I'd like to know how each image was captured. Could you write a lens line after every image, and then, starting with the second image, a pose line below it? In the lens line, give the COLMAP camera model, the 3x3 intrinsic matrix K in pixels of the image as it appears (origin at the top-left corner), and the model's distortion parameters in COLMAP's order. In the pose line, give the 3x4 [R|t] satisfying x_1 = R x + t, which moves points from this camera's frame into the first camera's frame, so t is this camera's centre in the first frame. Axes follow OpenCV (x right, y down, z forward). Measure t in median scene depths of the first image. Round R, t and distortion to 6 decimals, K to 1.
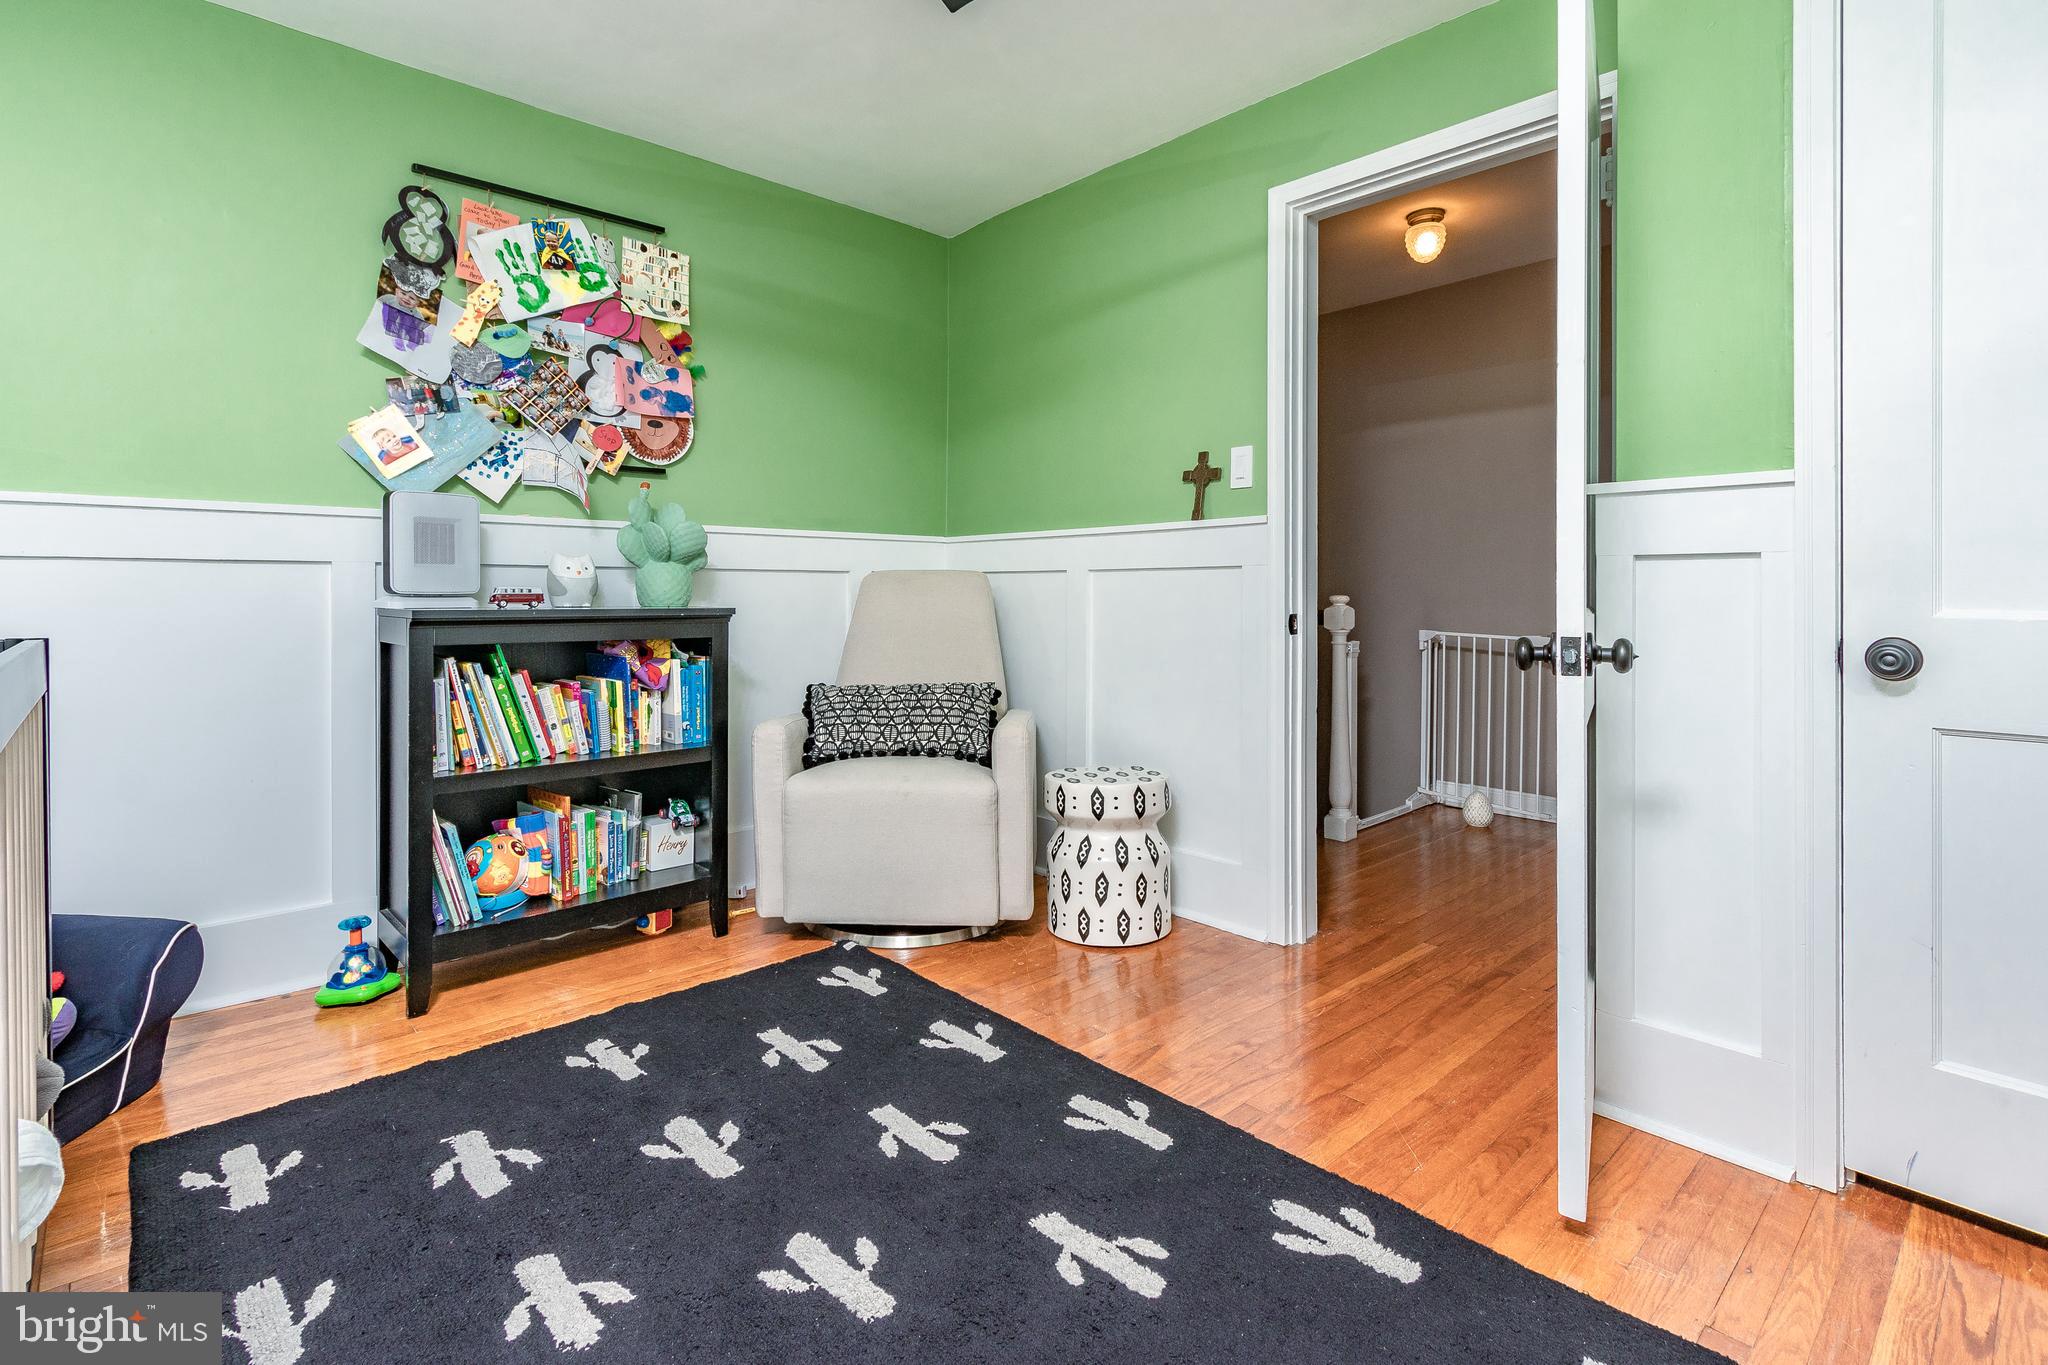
lens RADIAL K [[926.9, 0, 1024.0], [0, 926.9, 682.5], [0, 0, 1]] dist [-0.000385, -0.000127]
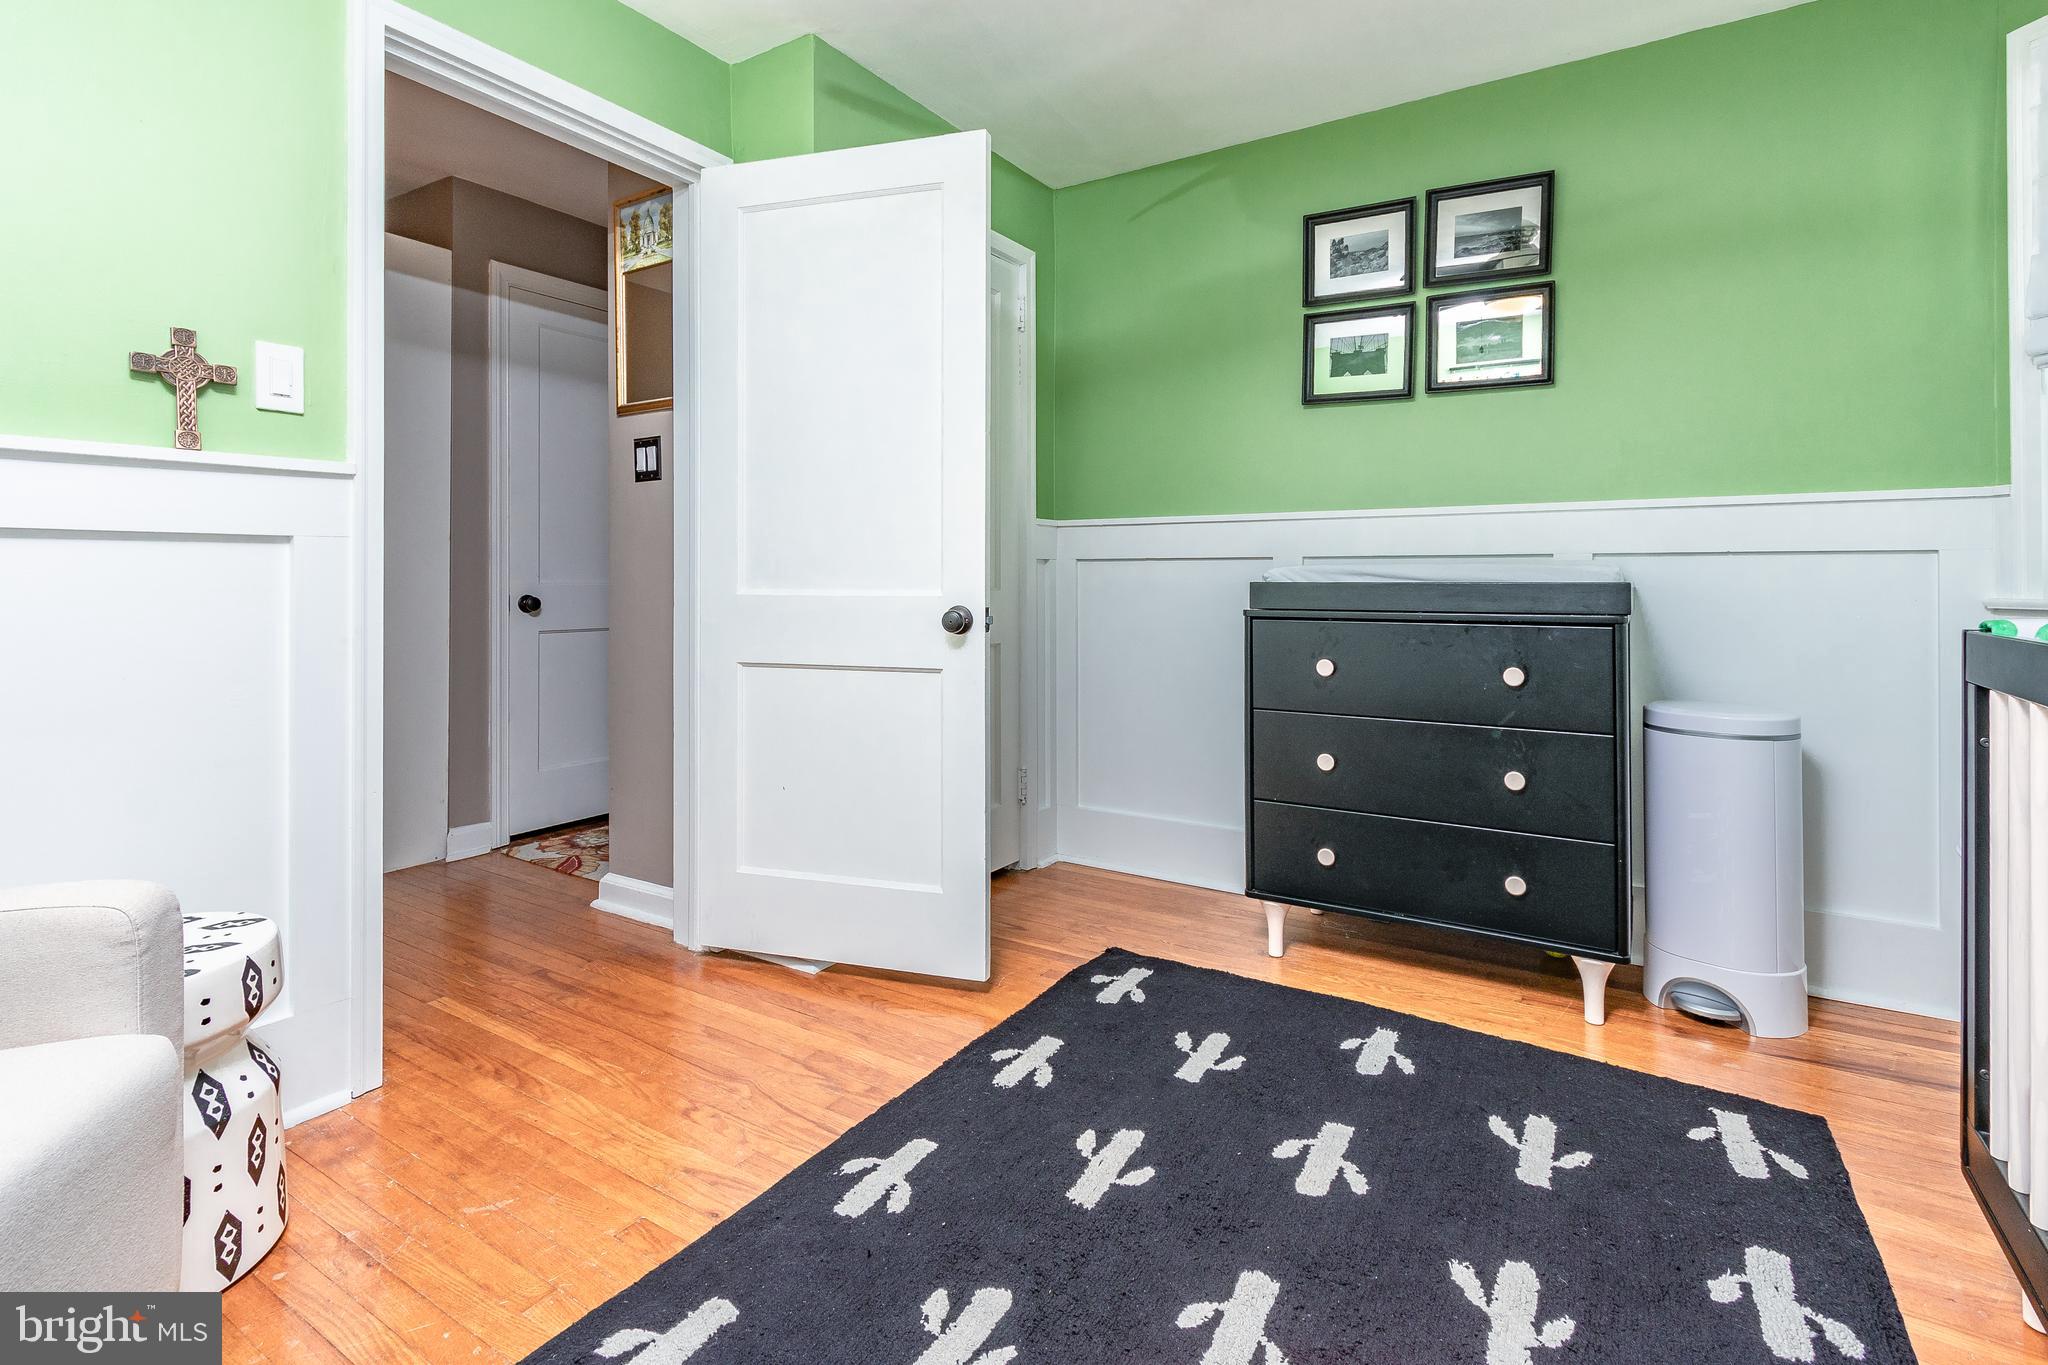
lens RADIAL K [[926.9, 0, 1024.0], [0, 926.9, 682.5], [0, 0, 1]] dist [-0.000385, -0.000127]
pose [[-0.216466, -0.112679, 0.969766, -0.643936], [0.094469, 0.986239, 0.135679, -0.089769], [-0.971709, 0.120983, -0.202842, 0.870698]]
